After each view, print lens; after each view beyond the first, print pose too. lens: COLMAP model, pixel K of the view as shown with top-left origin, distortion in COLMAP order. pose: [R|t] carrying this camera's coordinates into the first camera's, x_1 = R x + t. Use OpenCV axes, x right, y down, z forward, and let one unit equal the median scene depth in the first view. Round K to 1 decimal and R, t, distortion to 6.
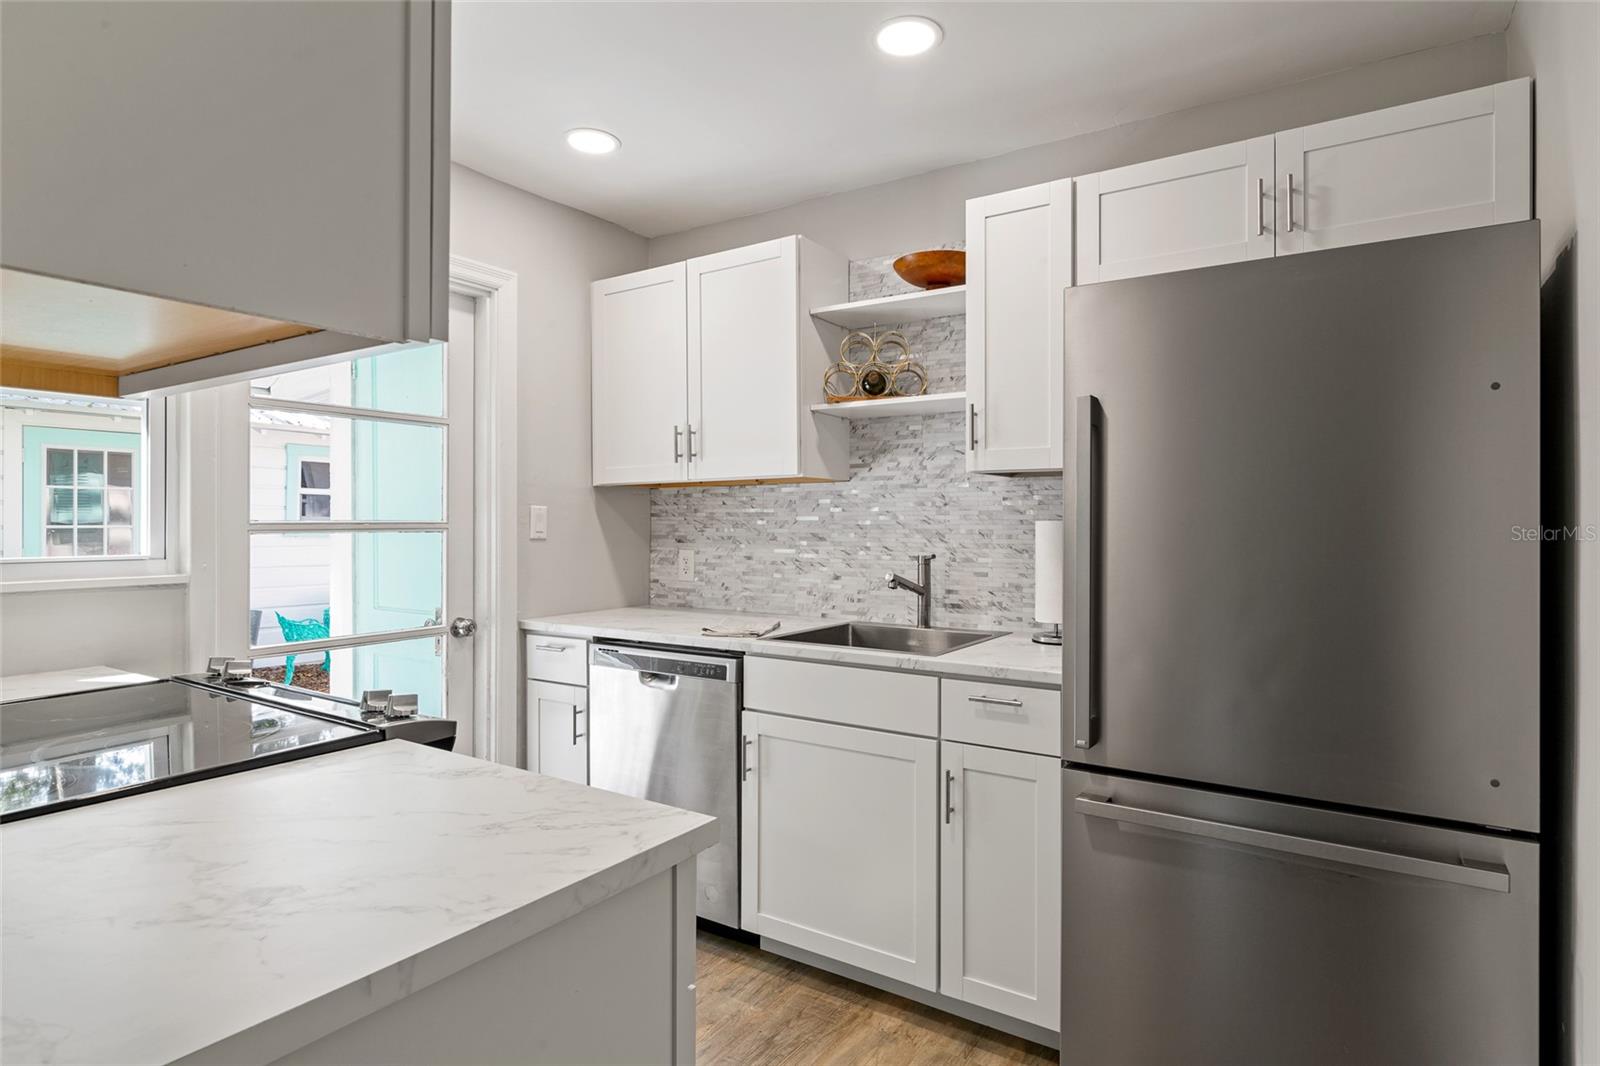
lens RADIAL K [[854.8, 0, 784.2], [0, 854.8, 526.3], [0, 0, 1]] dist [-0.001227, 0.000085]
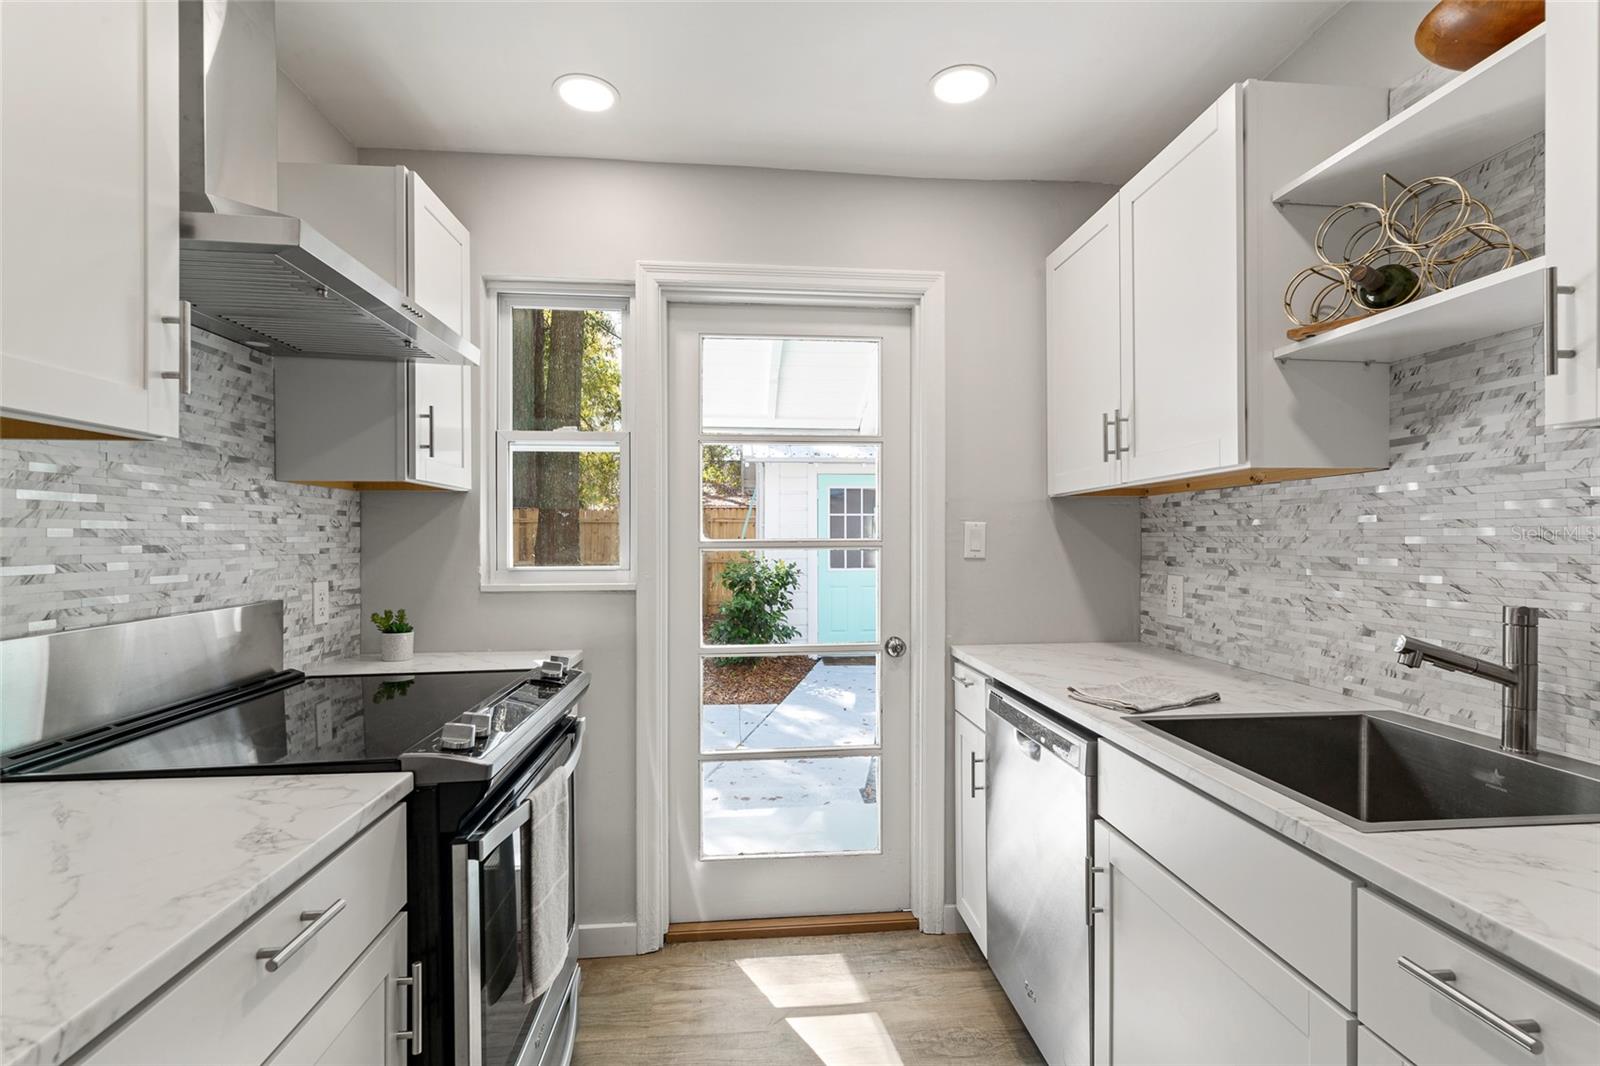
lens RADIAL K [[737.4, 0, 817.0], [0, 737.4, 543.8], [0, 0, 1]] dist [0.001765, -0.002041]
pose [[0.639406, 0.003141, -0.768863, 0.214717], [-0.000218, 0.999992, 0.003904, -0.003895], [0.768869, -0.002329, 0.639402, 0.379451]]
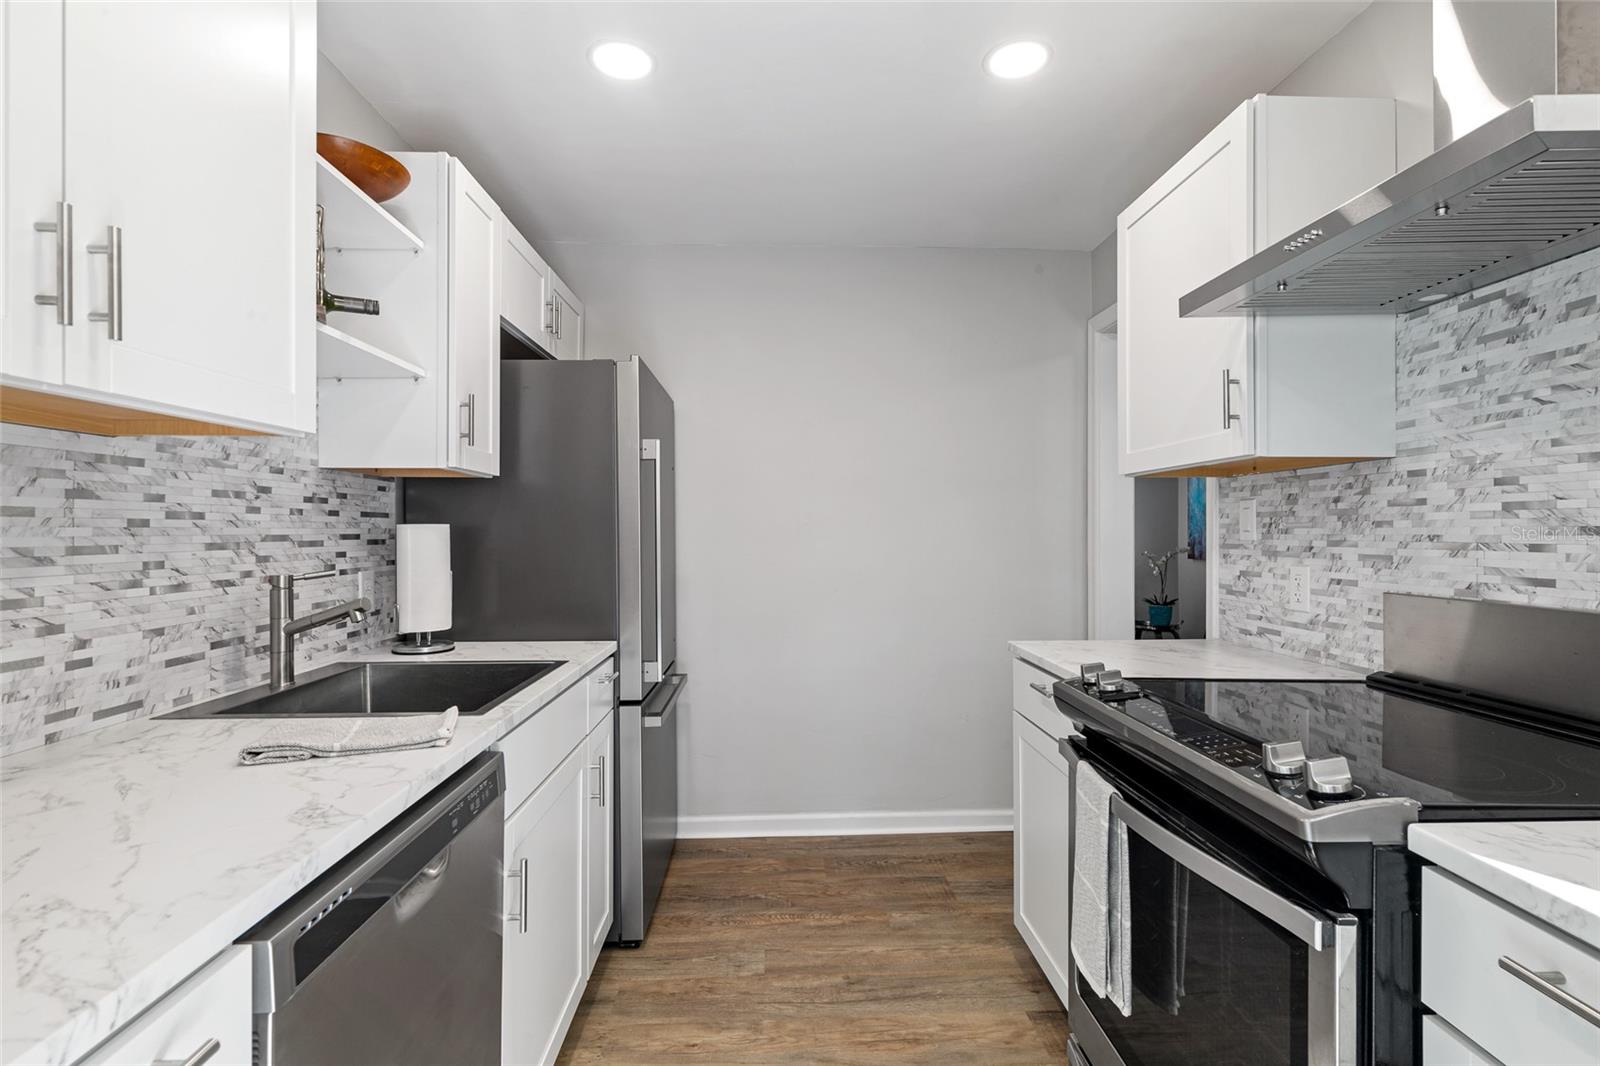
lens RADIAL K [[737.4, 0, 791.4], [0, 737.4, 530.2], [0, 0, 1]] dist [0.001765, -0.002041]
pose [[-0.569155, -0.000524, 0.822230, -0.482220], [0.001932, 0.999996, 0.001975, -0.000506], [-0.822228, 0.002713, -0.569152, 0.925431]]
